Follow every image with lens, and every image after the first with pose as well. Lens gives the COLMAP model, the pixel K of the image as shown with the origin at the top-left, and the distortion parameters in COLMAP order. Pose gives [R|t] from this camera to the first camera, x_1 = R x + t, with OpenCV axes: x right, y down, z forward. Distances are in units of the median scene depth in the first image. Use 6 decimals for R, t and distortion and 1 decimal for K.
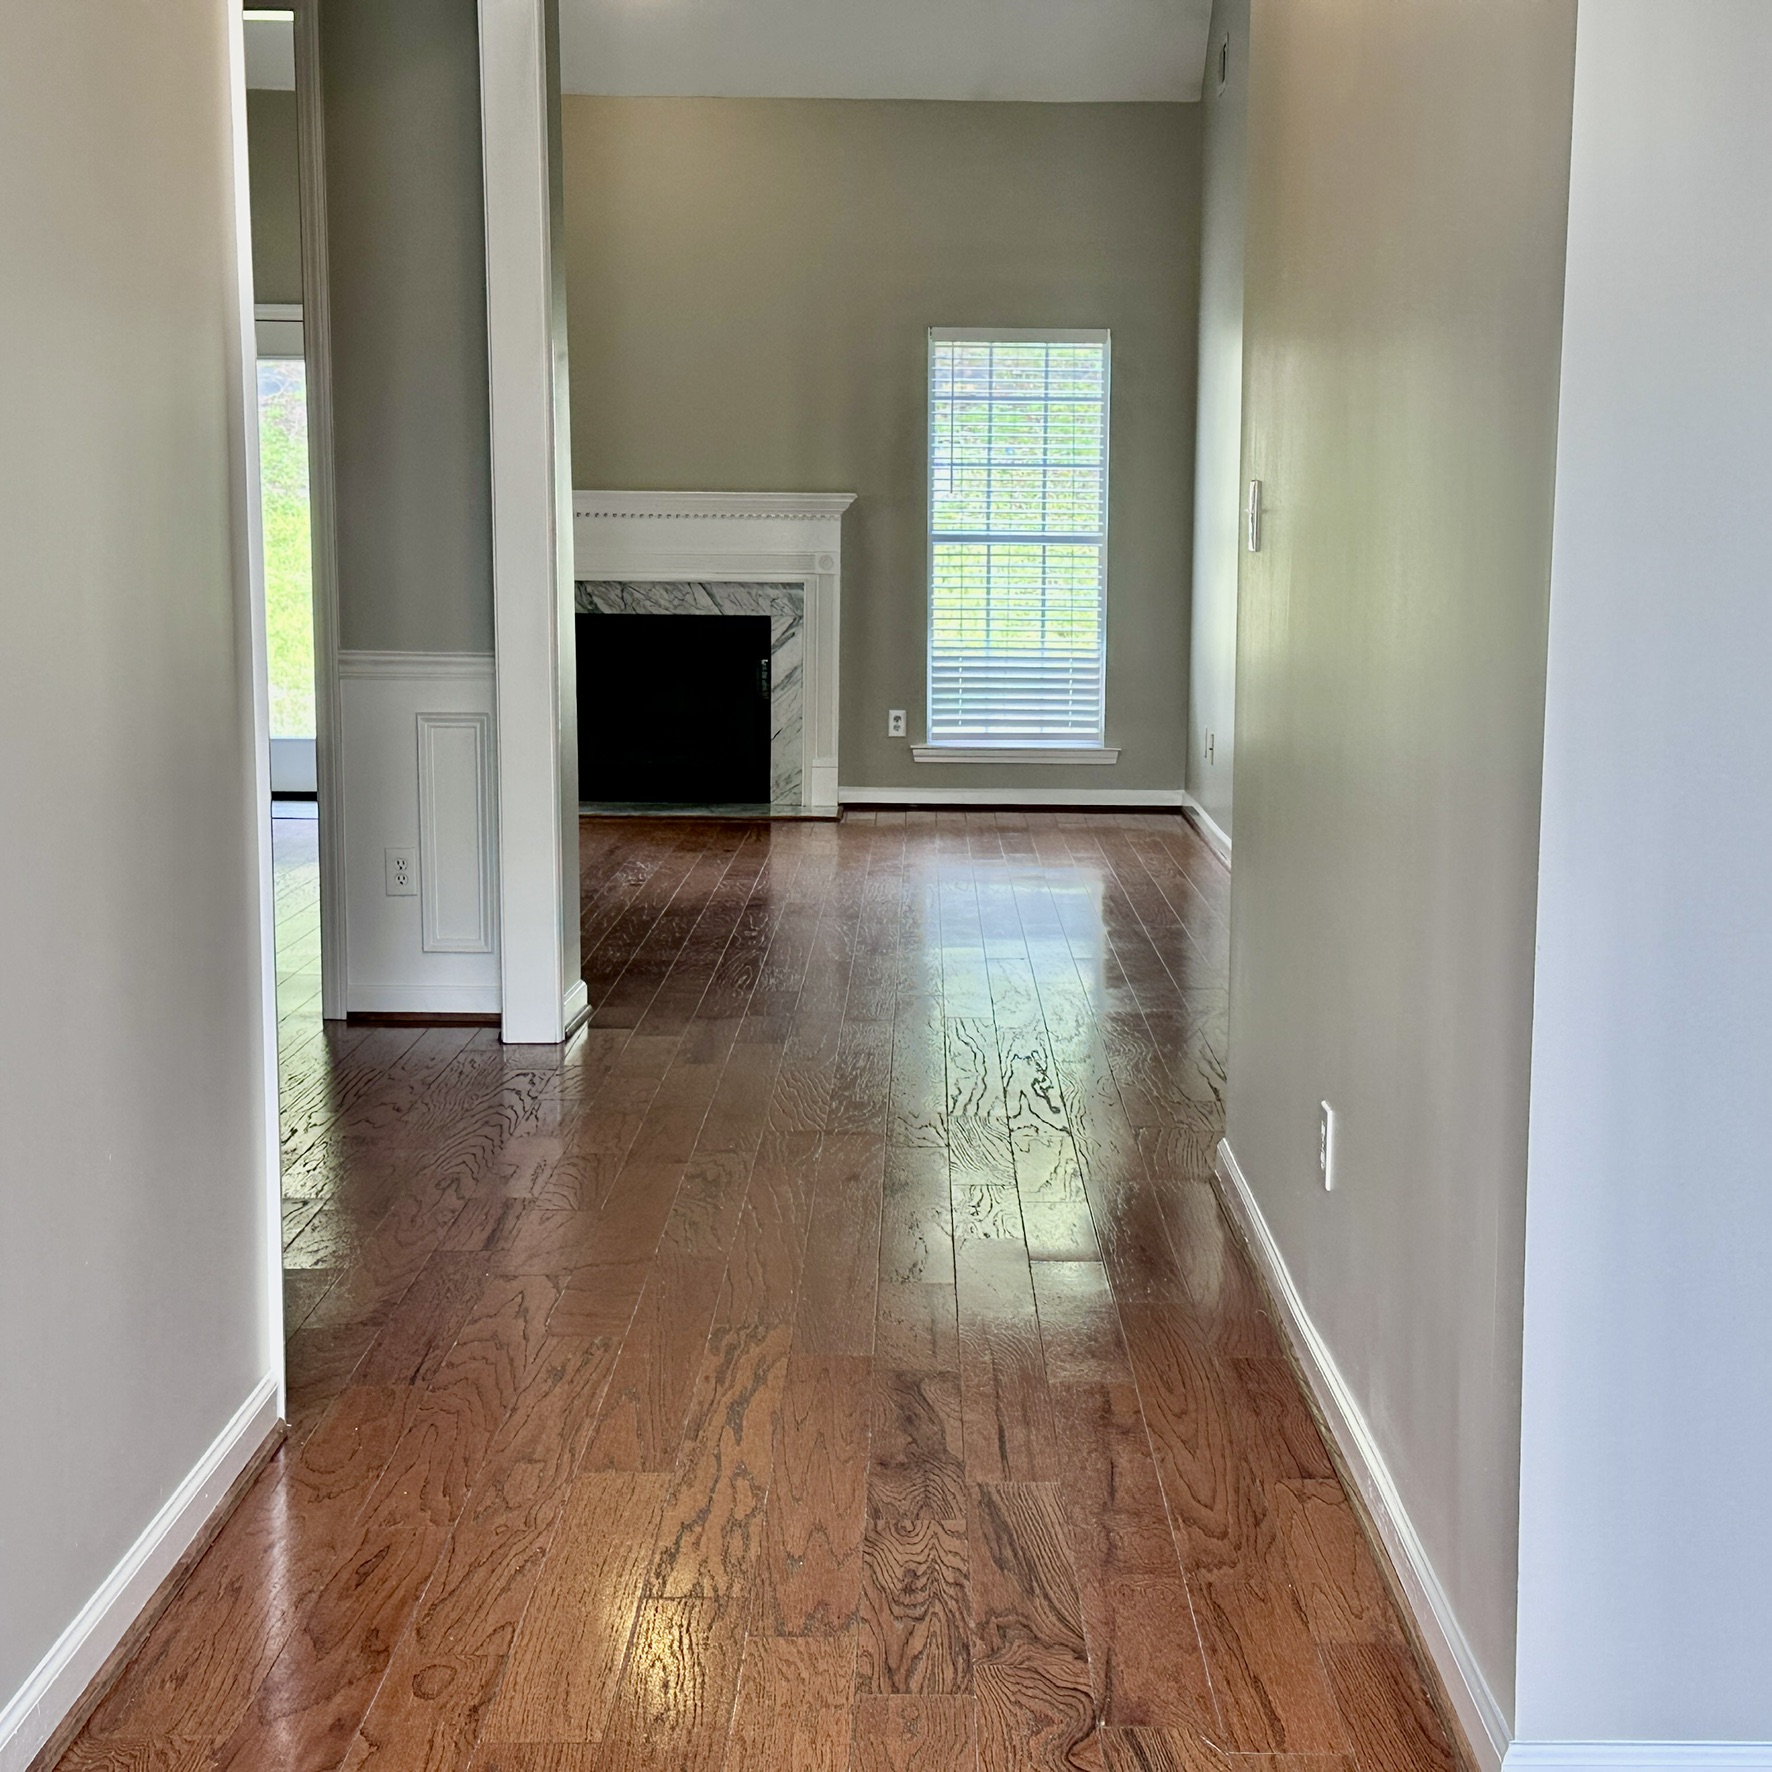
lens RADIAL K [[2729.2, 0, 888.2], [0, 2729.2, 889.8], [0, 0, 1]] dist [0.165951, 0.000000]
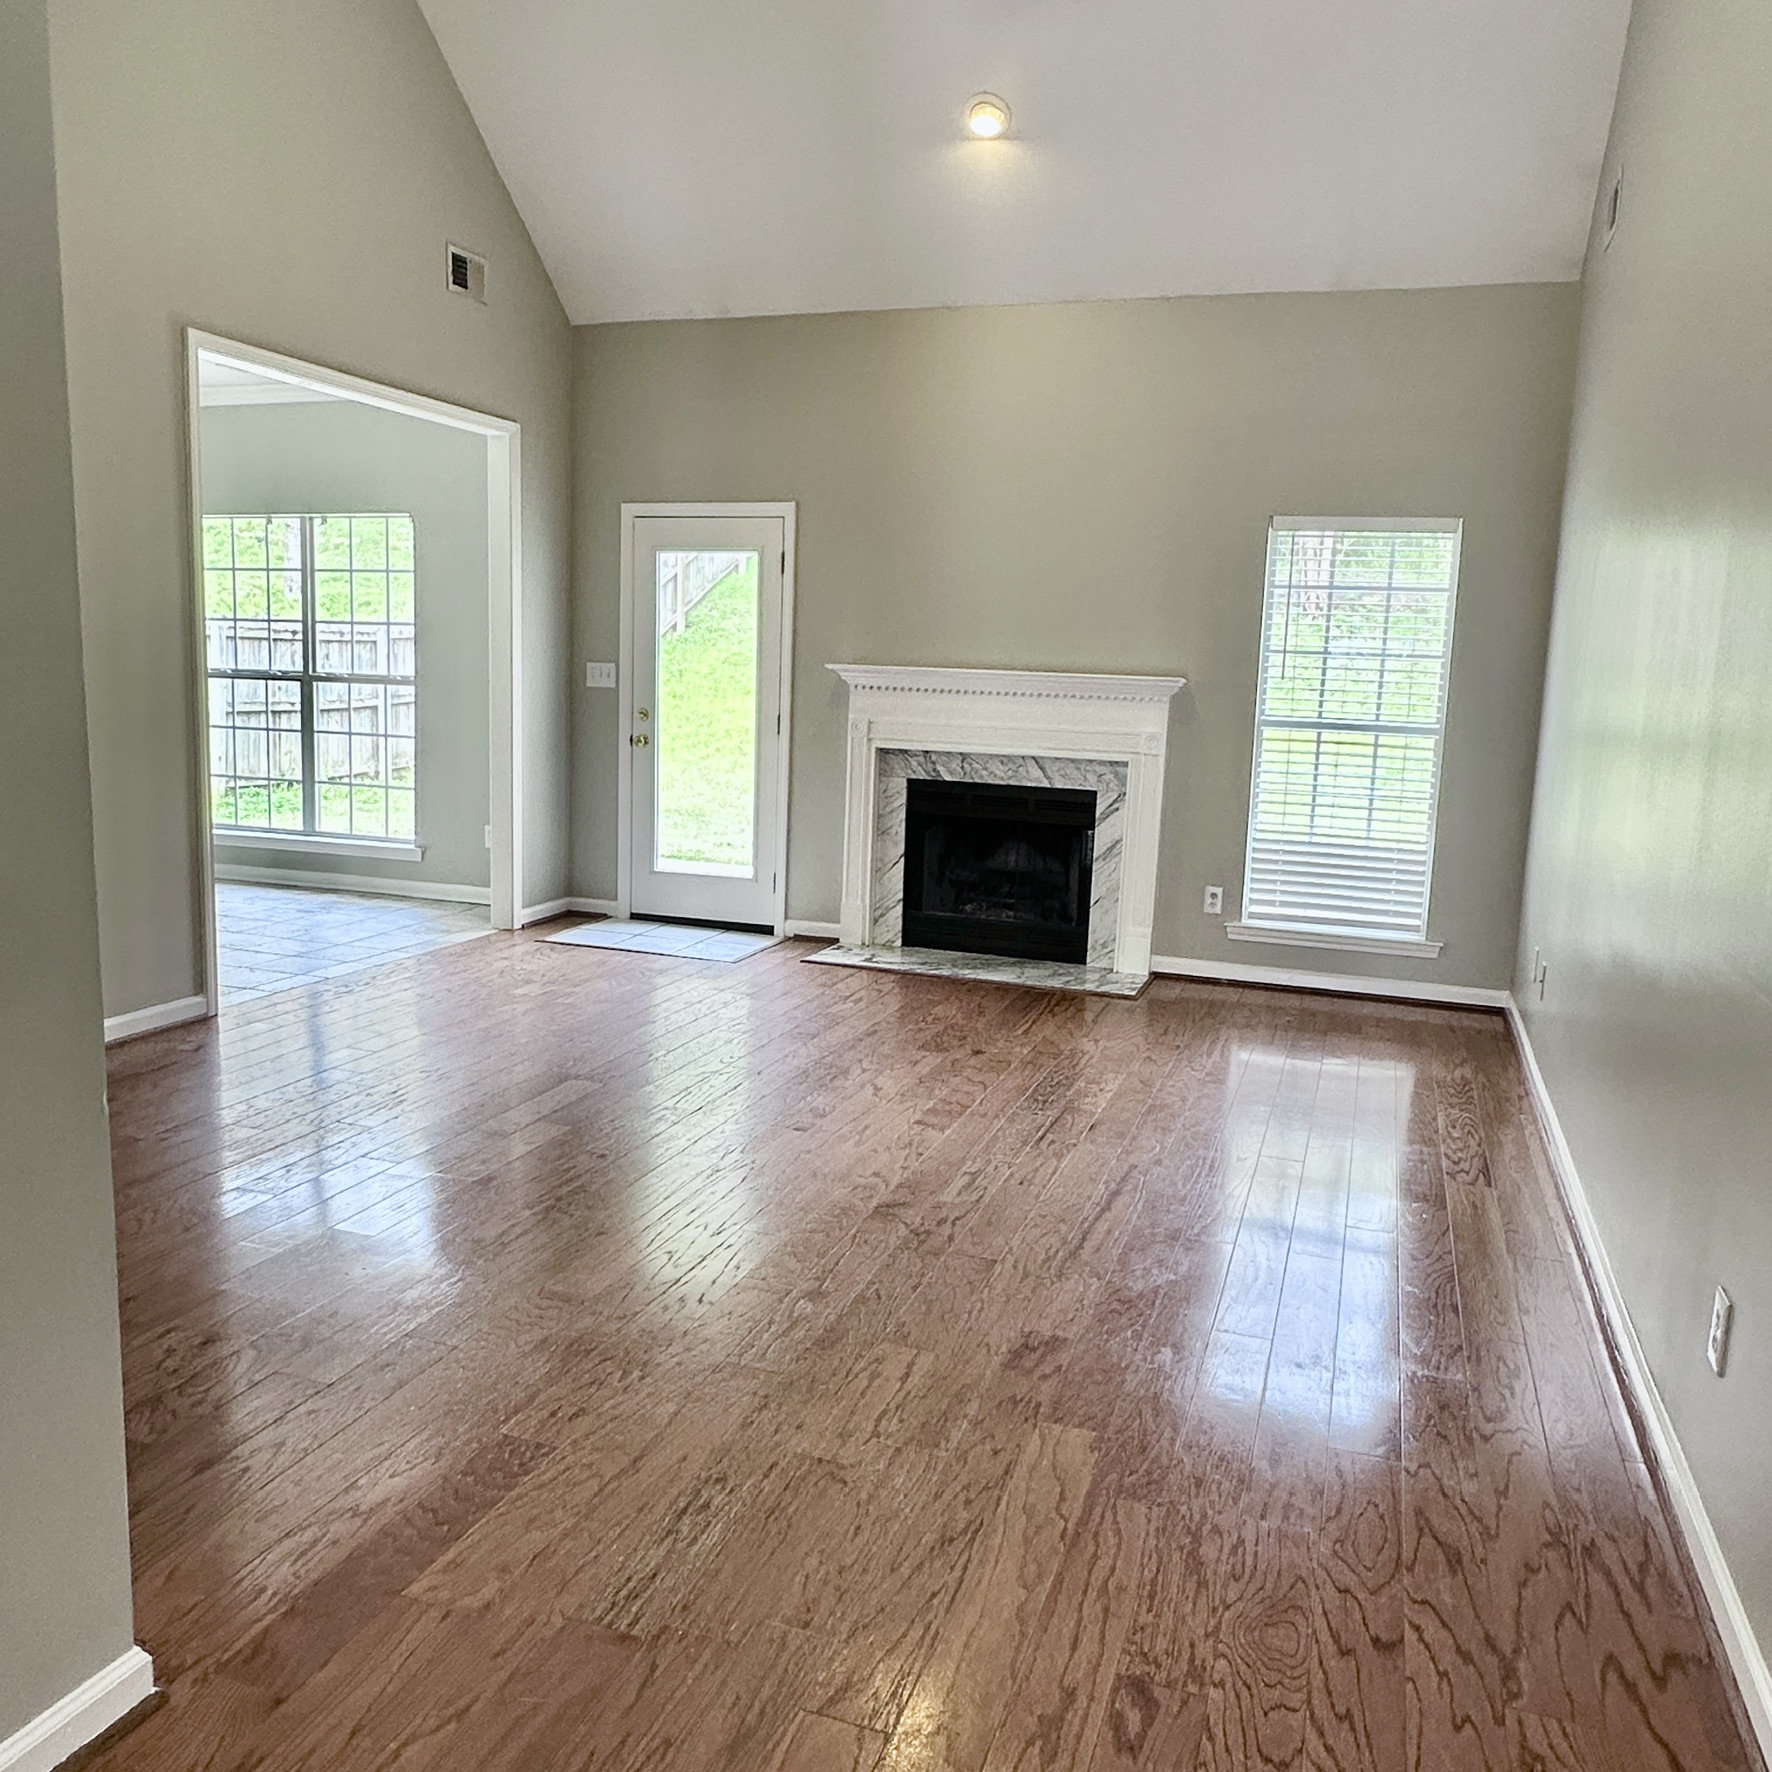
lens RADIAL K [[1412.7, 0, 879.0], [0, 1412.7, 881.2], [0, 0, 1]] dist [0.009284, -0.014256]
pose [[0.946319, 0.074631, -0.314501, 0.051669], [-0.071217, 0.997210, 0.022349, -0.071485], [0.315291, 0.001249, 0.948994, 0.454880]]
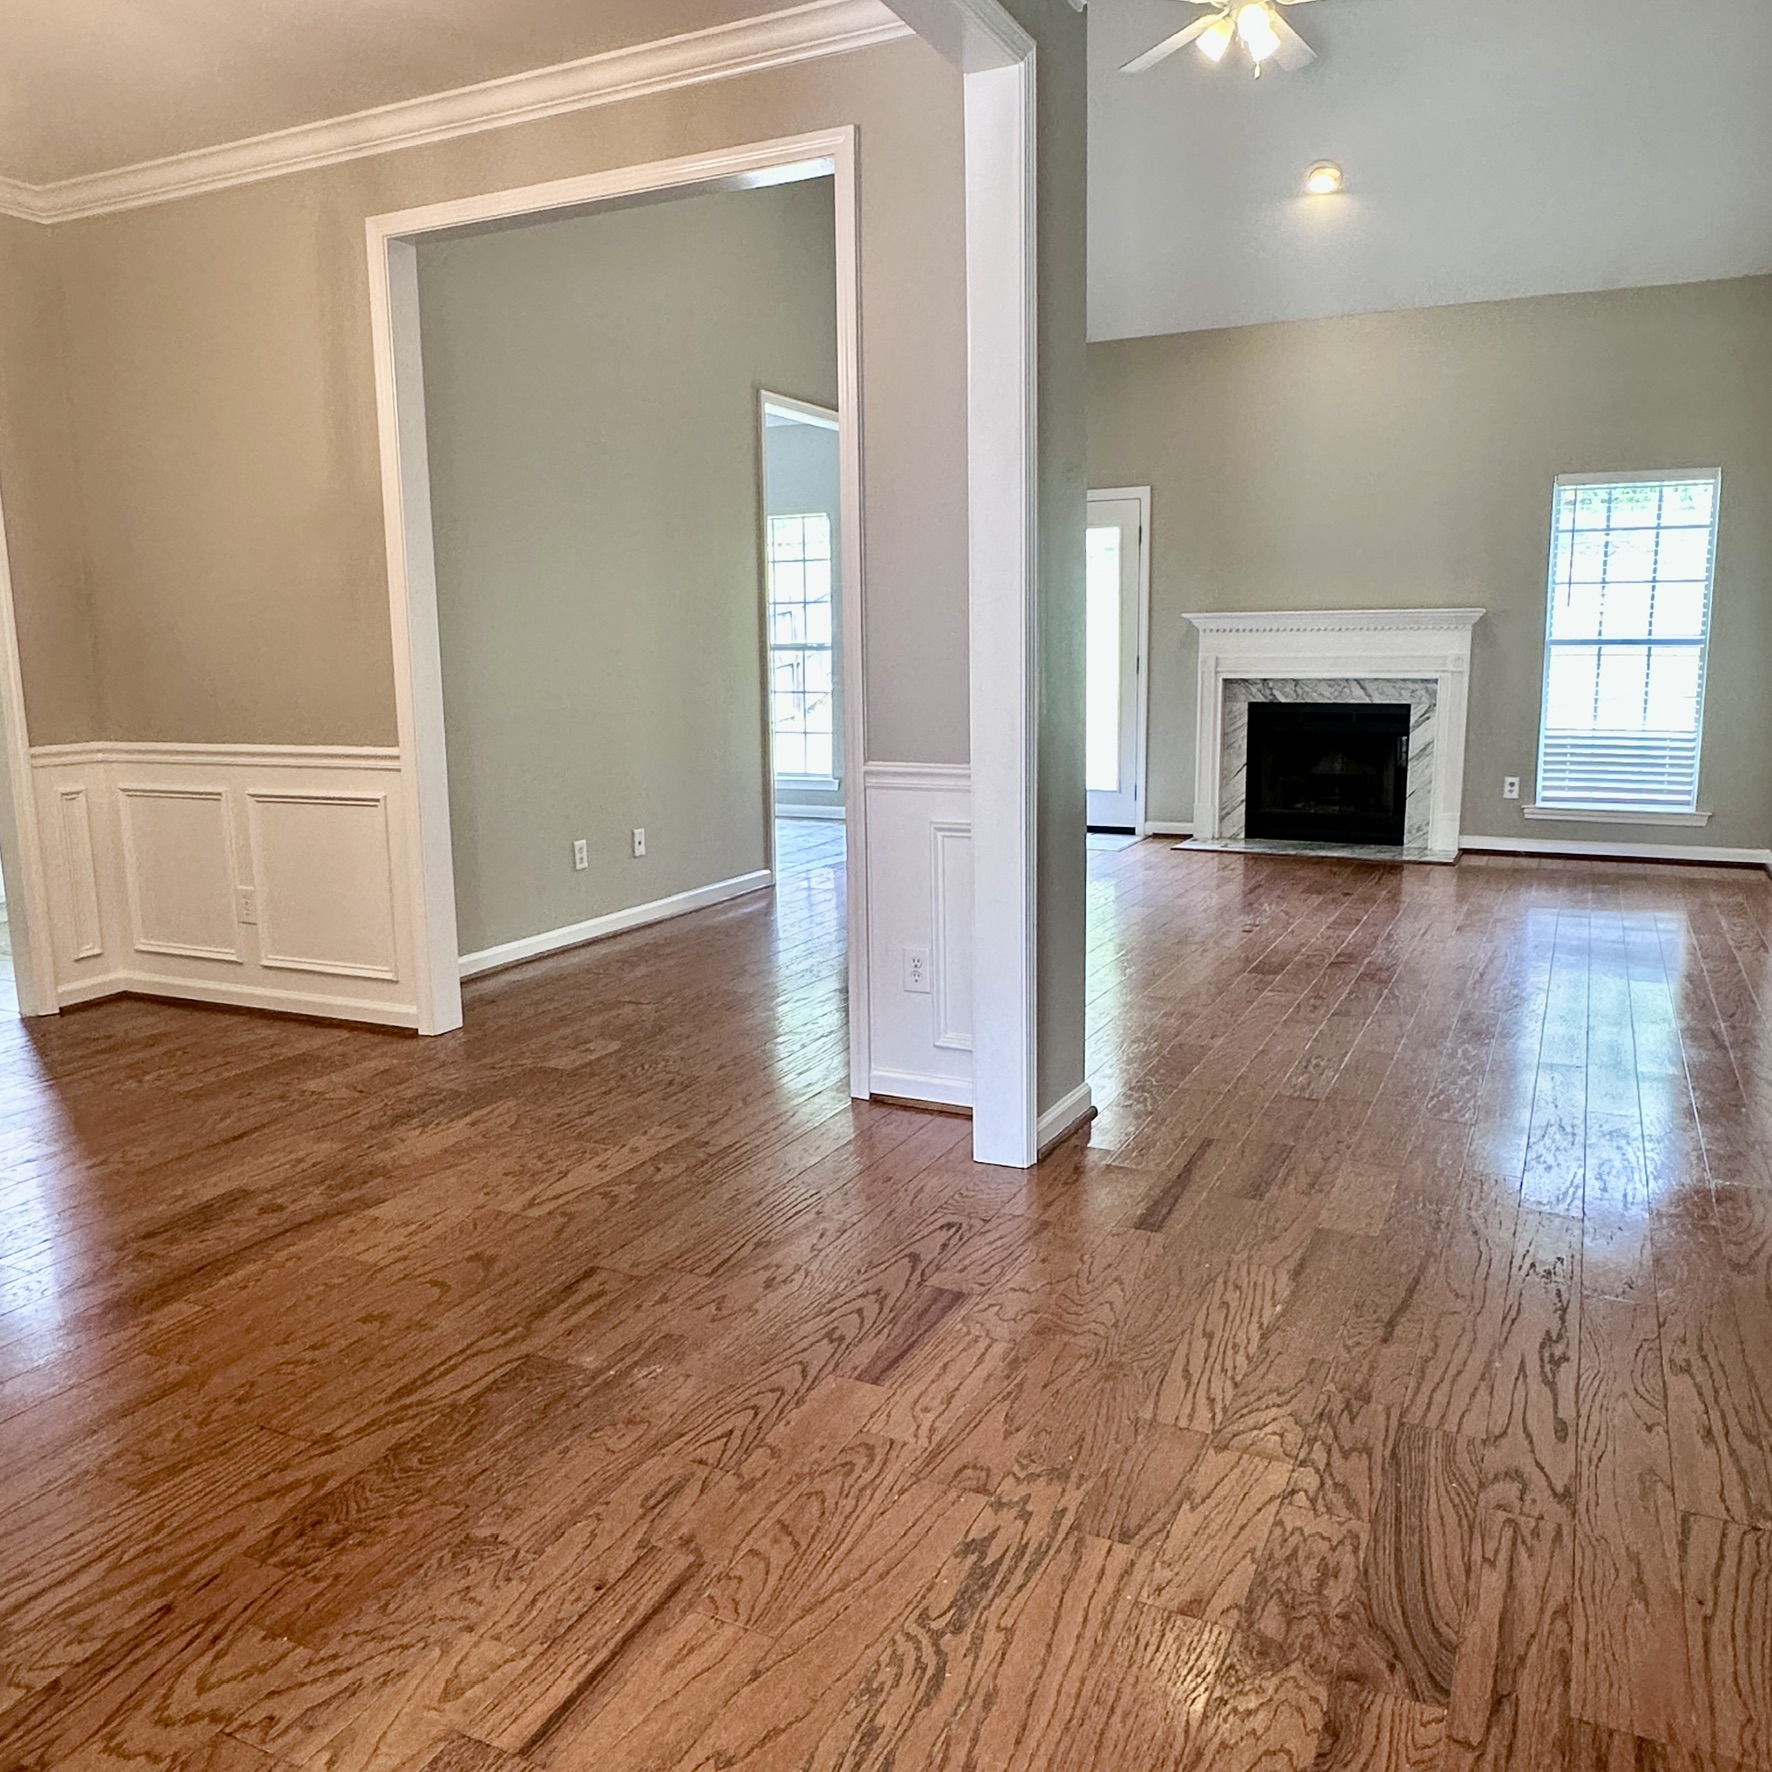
lens RADIAL K [[1412.7, 0, 887.8], [0, 1412.7, 878.4], [0, 0, 1]] dist [0.009284, -0.014256]
pose [[0.902861, 0.053228, -0.426626, 0.024606], [-0.038539, 0.998332, 0.042997, -0.036011], [0.428203, -0.022379, 0.903406, 0.276734]]
